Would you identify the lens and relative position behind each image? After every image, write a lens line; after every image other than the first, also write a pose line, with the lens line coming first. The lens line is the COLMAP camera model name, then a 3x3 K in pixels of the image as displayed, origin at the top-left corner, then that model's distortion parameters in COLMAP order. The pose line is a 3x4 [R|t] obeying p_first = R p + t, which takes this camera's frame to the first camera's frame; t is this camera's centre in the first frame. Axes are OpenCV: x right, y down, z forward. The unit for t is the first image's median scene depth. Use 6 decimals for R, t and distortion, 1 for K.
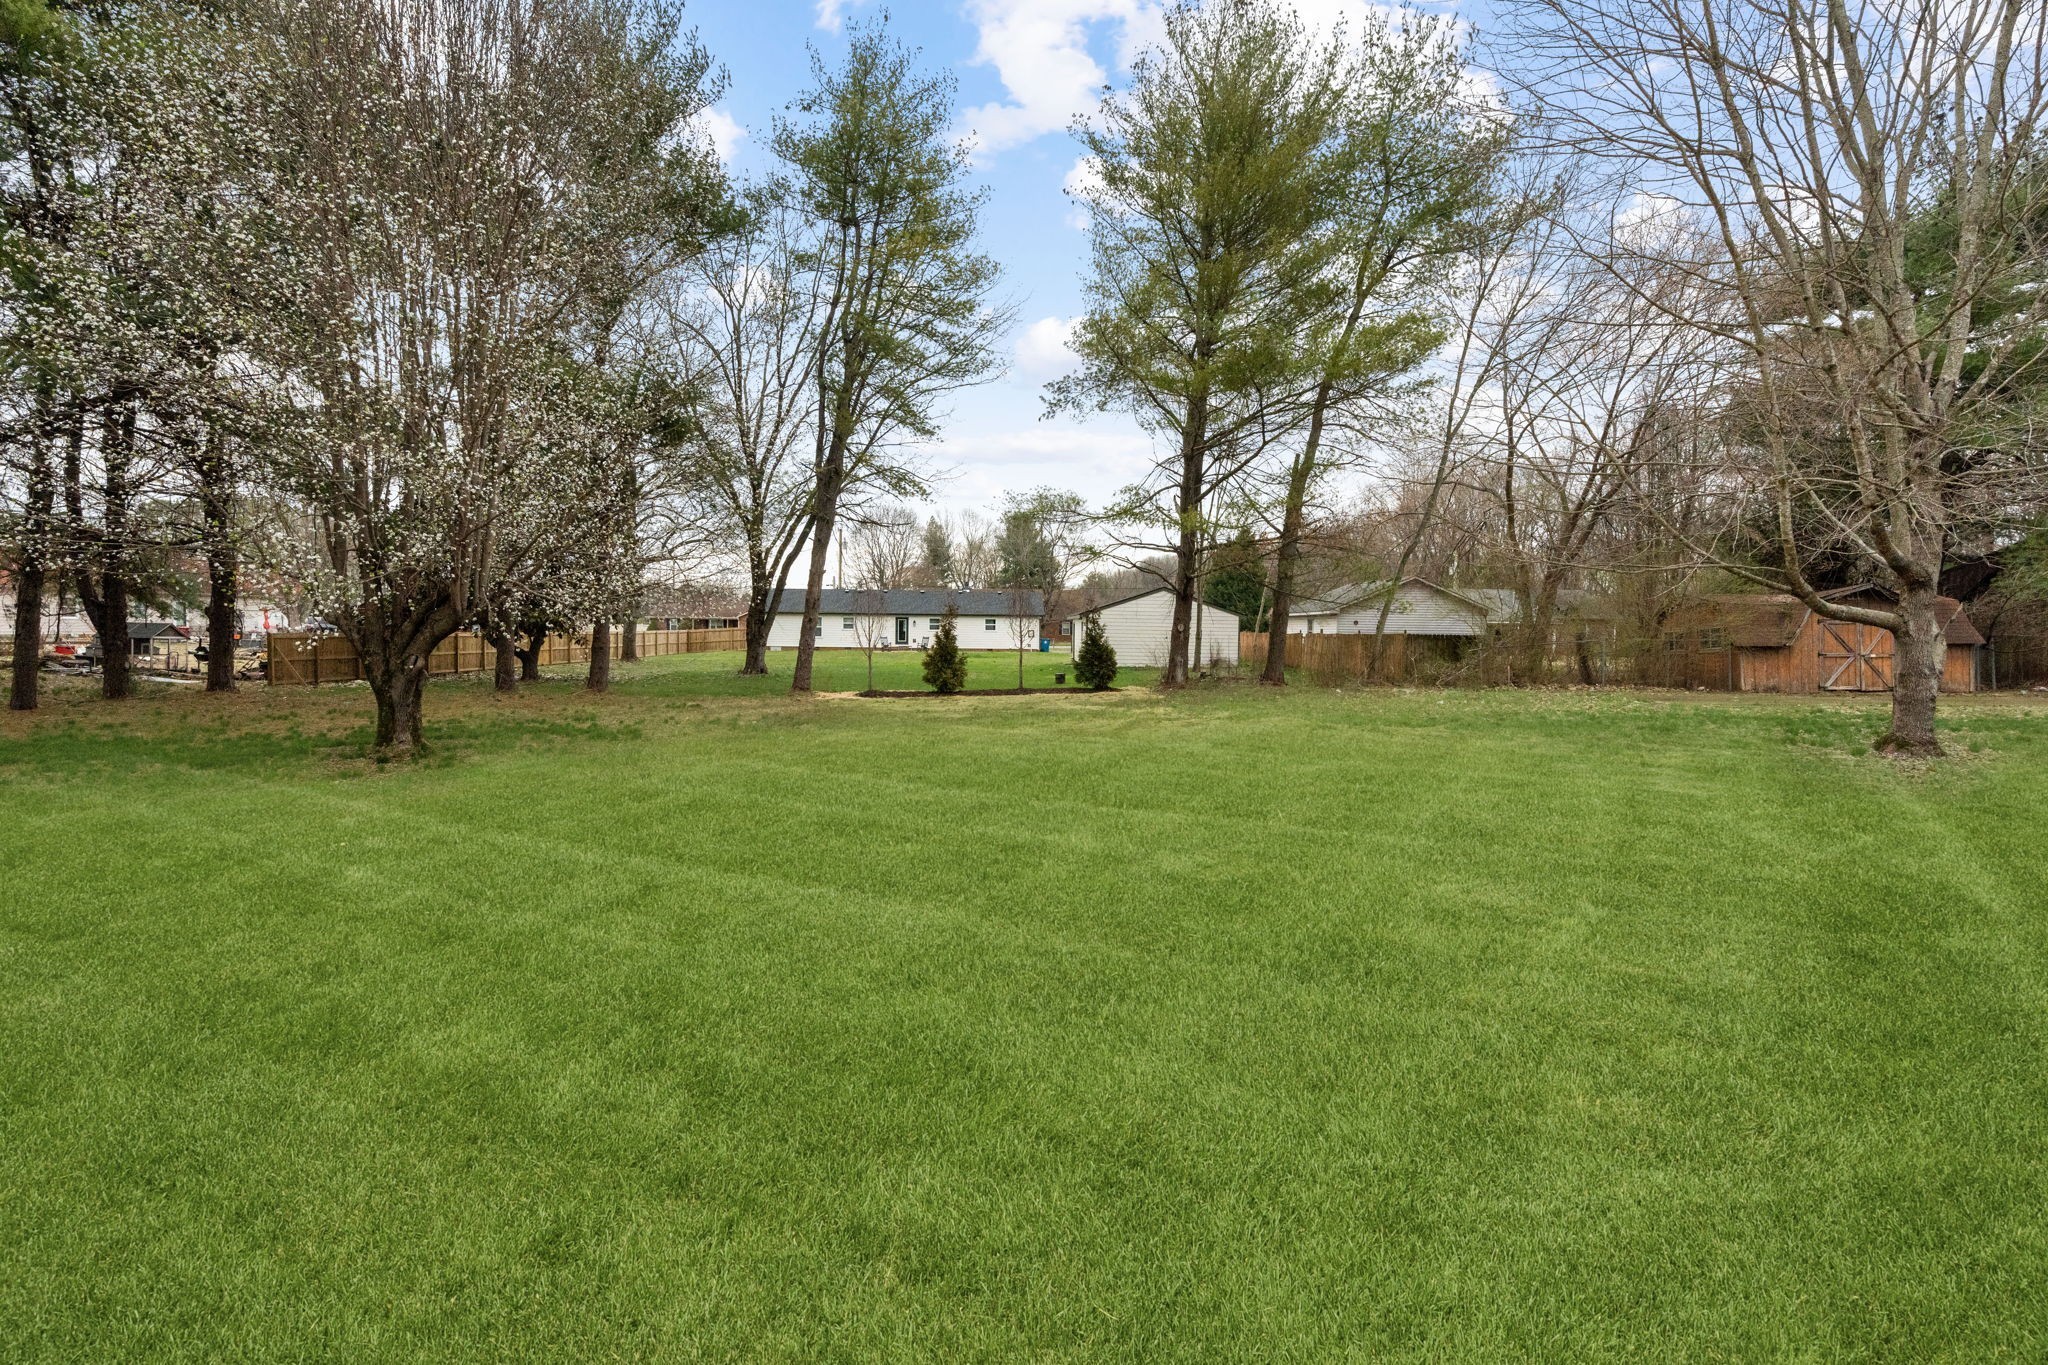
lens RADIAL K [[950.8, 0, 1016.4], [0, 950.8, 682.1], [0, 0, 1]] dist [-0.001895, -0.000142]
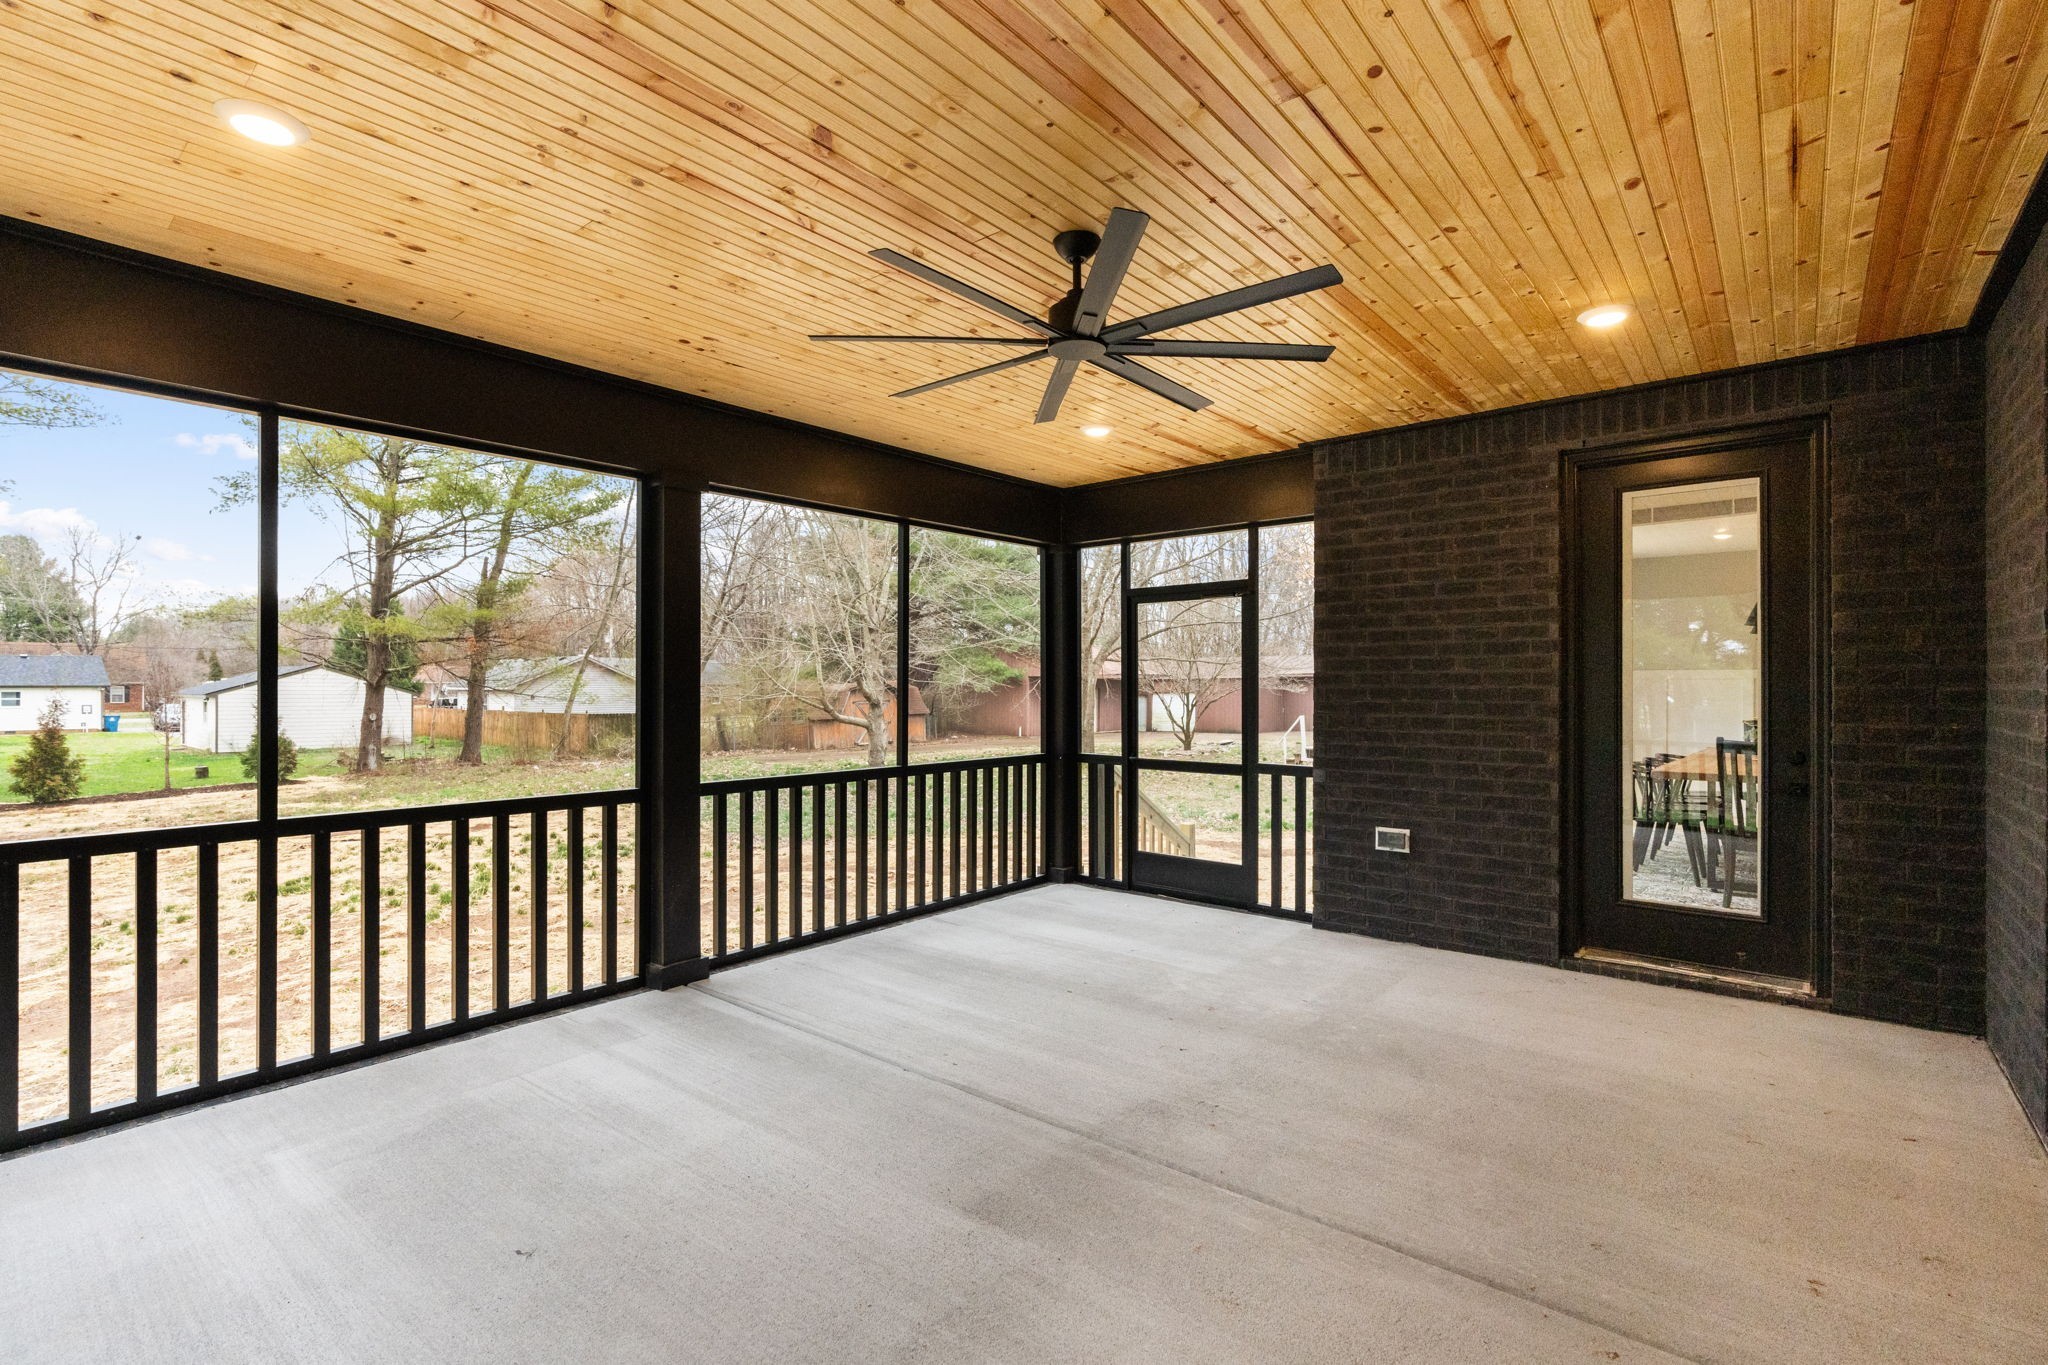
lens RADIAL K [[950.8, 0, 1016.4], [0, 950.8, 682.1], [0, 0, 1]] dist [-0.001895, -0.000142]
pose [[0.662875, -0.009388, 0.748672, -0.138118], [0.045855, 0.998553, -0.028079, -0.033730], [-0.747325, 0.052943, 0.662346, -0.216830]]
